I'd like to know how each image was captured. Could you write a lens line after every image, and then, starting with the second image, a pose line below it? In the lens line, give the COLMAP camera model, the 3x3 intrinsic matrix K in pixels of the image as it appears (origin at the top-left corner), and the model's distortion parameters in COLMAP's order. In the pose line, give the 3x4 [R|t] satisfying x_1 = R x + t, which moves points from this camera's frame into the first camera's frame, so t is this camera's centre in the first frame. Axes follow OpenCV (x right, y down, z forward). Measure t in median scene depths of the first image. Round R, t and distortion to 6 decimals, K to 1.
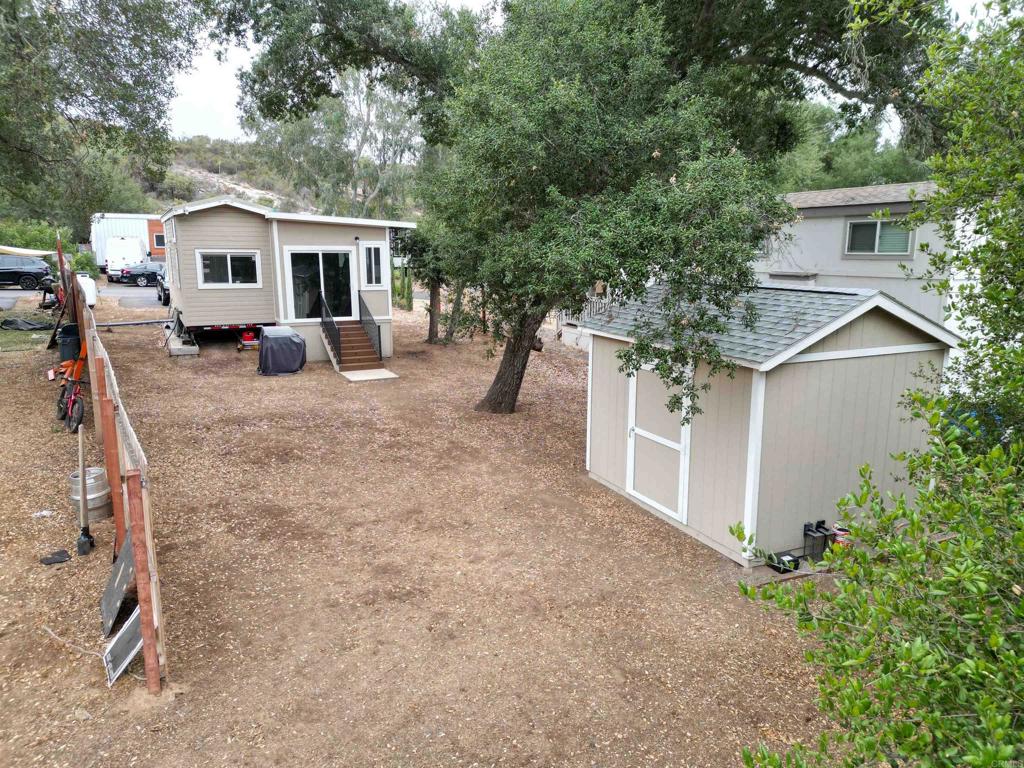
lens RADIAL K [[726.9, 0, 509.9], [0, 726.9, 384.8], [0, 0, 1]] dist [0.051830, -0.042304]
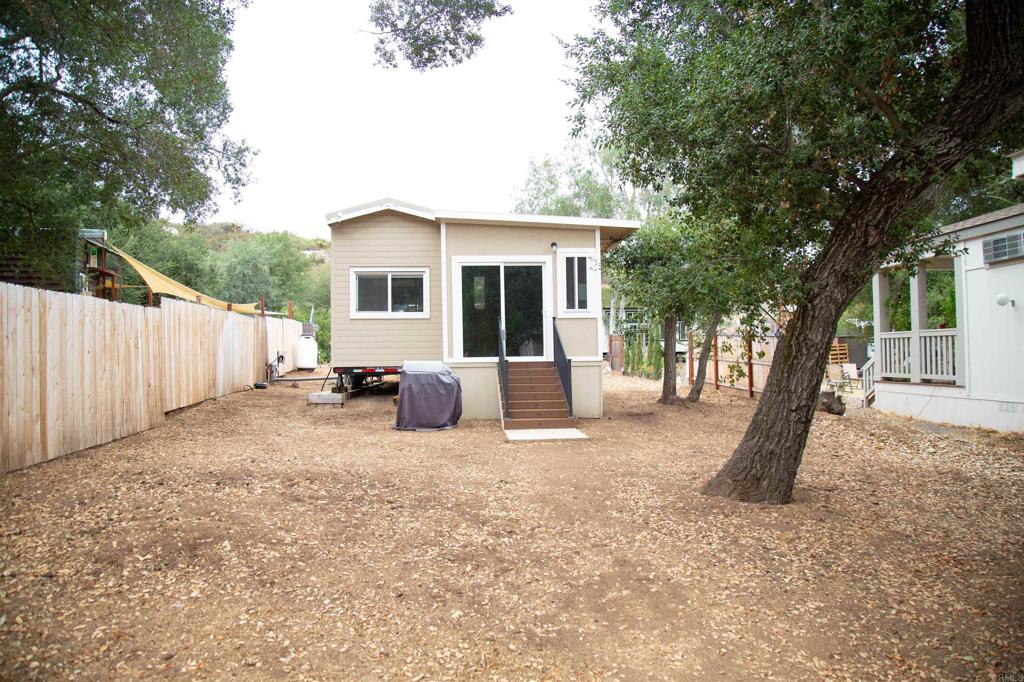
lens RADIAL K [[691.5, 0, 517.7], [0, 691.5, 348.6], [0, 0, 1]] dist [-0.096085, 0.025698]
pose [[0.925312, -0.019008, -0.378730, 0.007660], [-0.058983, 0.979373, -0.193262, 0.027596], [0.374591, 0.201167, 0.905104, 0.420727]]
